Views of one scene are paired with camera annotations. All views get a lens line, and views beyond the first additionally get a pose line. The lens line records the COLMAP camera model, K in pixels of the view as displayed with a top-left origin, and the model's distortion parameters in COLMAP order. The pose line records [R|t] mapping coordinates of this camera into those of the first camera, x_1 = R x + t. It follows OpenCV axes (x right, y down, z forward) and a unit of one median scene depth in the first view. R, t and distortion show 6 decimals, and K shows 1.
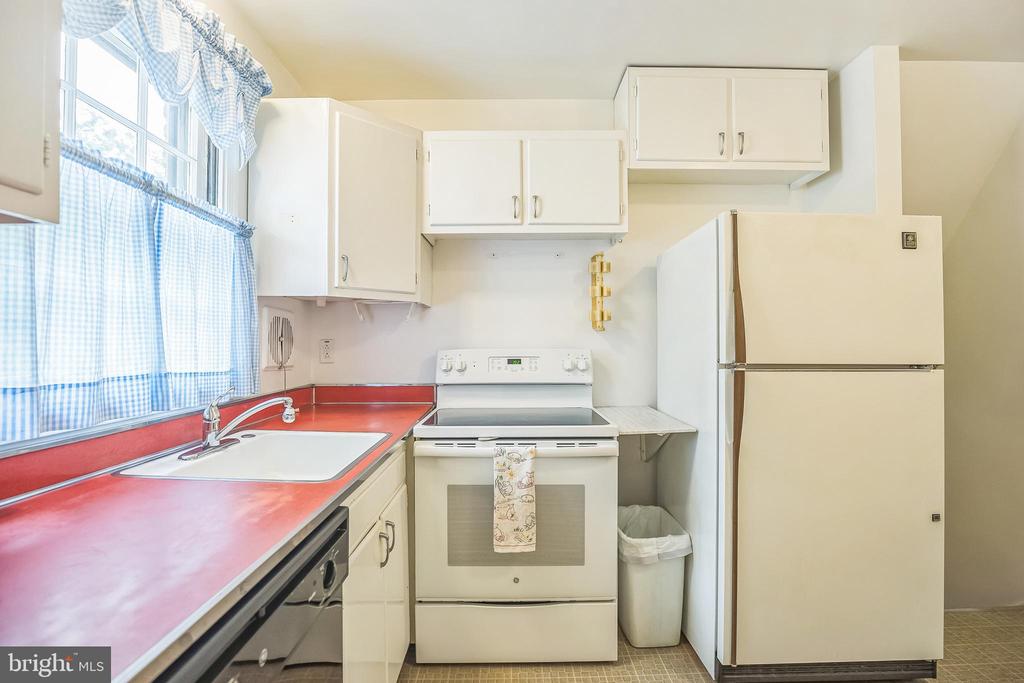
lens RADIAL K [[491.1, 0, 515.3], [0, 491.1, 339.4], [0, 0, 1]] dist [-0.022167, 0.000409]
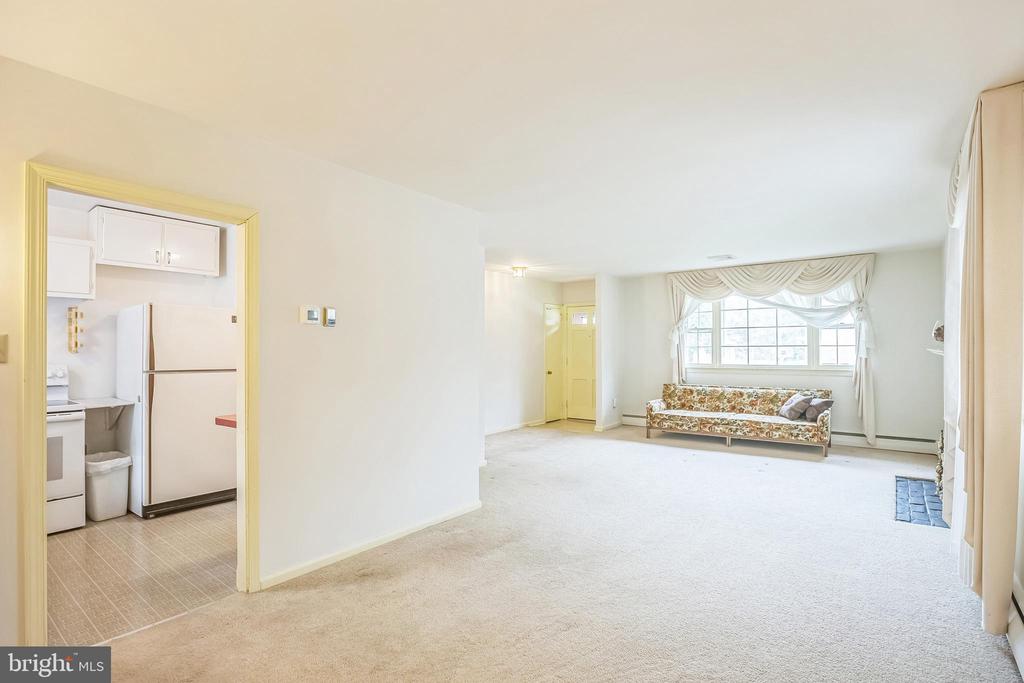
lens RADIAL K [[491.1, 0, 515.3], [0, 491.1, 339.4], [0, 0, 1]] dist [-0.022167, 0.000409]
pose [[0.617307, 0.010137, 0.786657, -0.255169], [-0.005158, 0.999948, -0.008837, -0.077168], [-0.786706, 0.001398, 0.617327, -1.583381]]
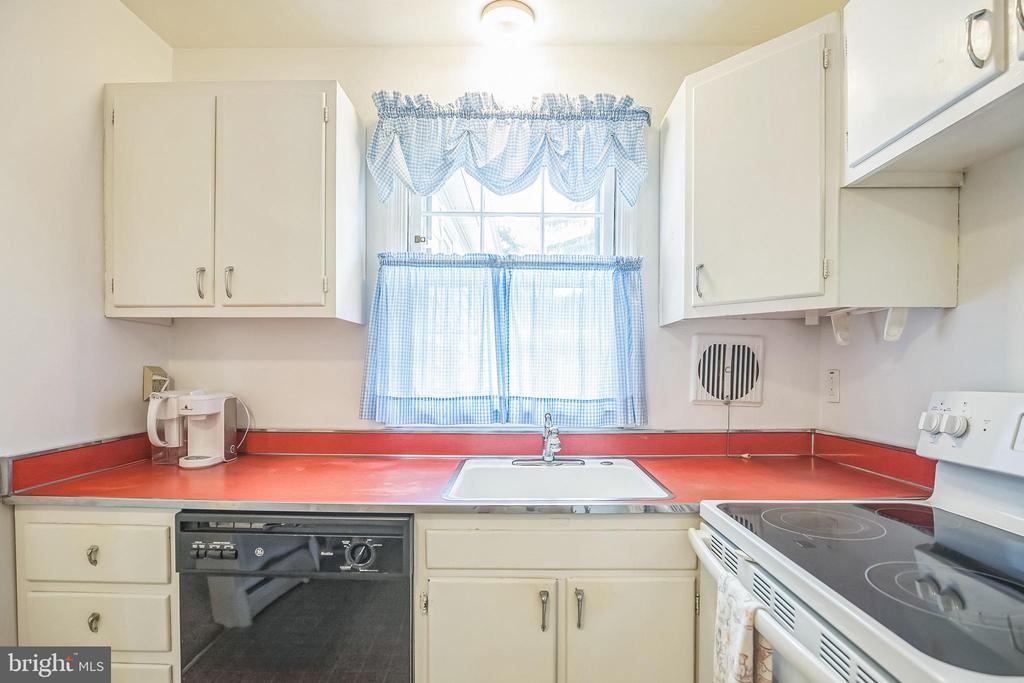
lens RADIAL K [[513.4, 0, 518.9], [0, 513.4, 372.9], [0, 0, 1]] dist [-0.017856, -0.000664]
pose [[-0.029285, 0.008647, -0.999534, 0.507710], [0.006483, 0.999943, 0.008461, -0.006023], [0.999550, -0.006232, -0.029339, 0.769088]]
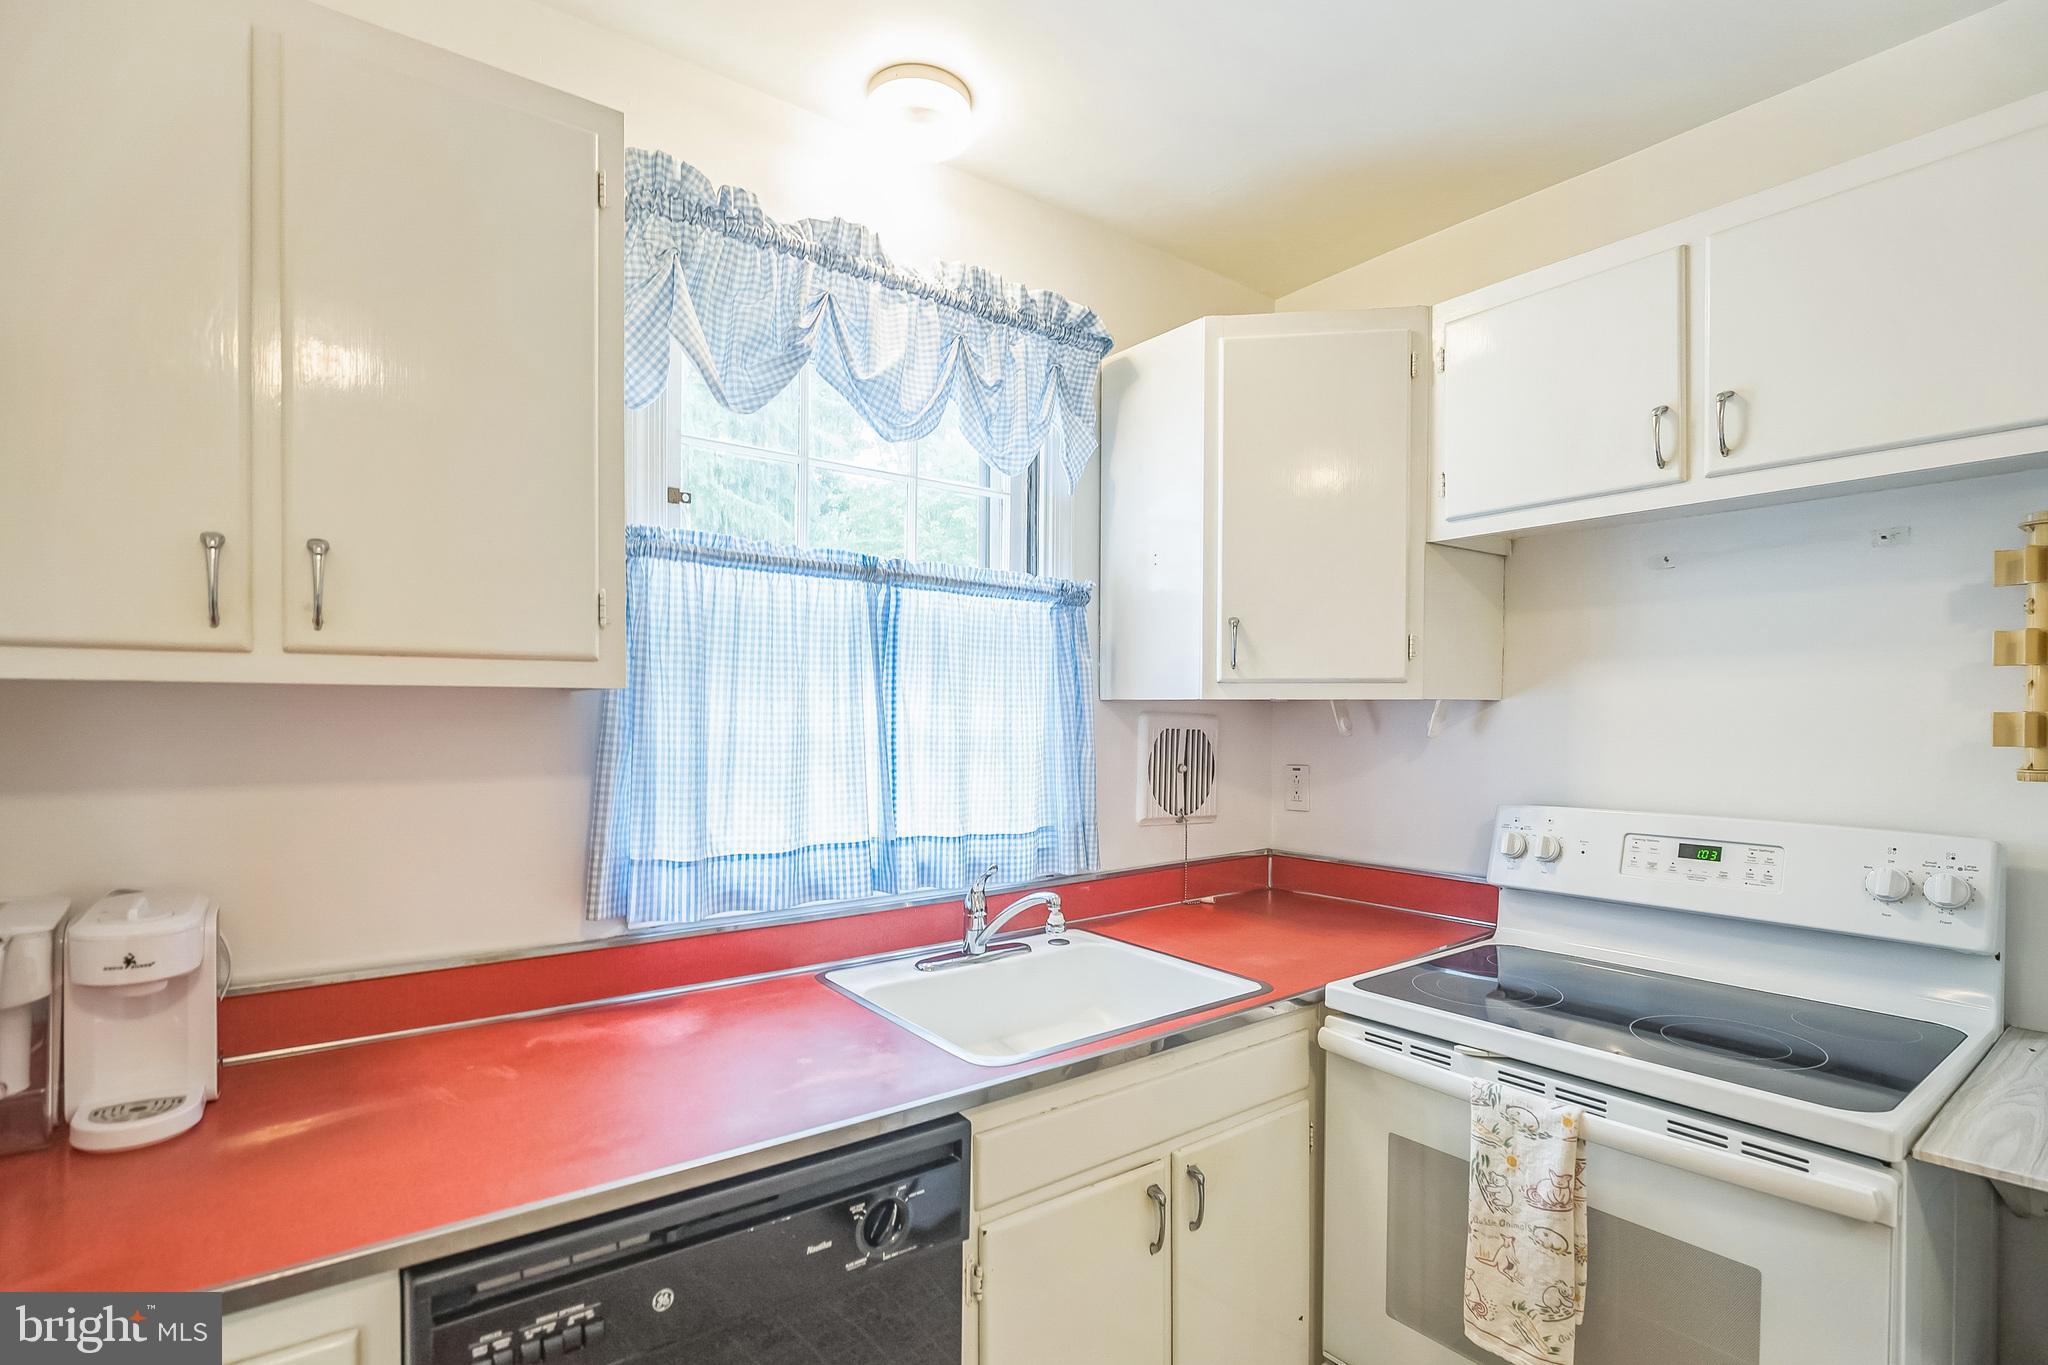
lens RADIAL K [[998.5, 0, 1032.3], [0, 998.5, 722.2], [0, 0, 1]] dist [-0.015646, 0.000245]
pose [[0.603792, 0.013548, -0.797027, 0.372405], [0.002563, 0.999817, 0.018937, -0.087573], [0.797138, -0.013477, 0.603647, 0.213437]]
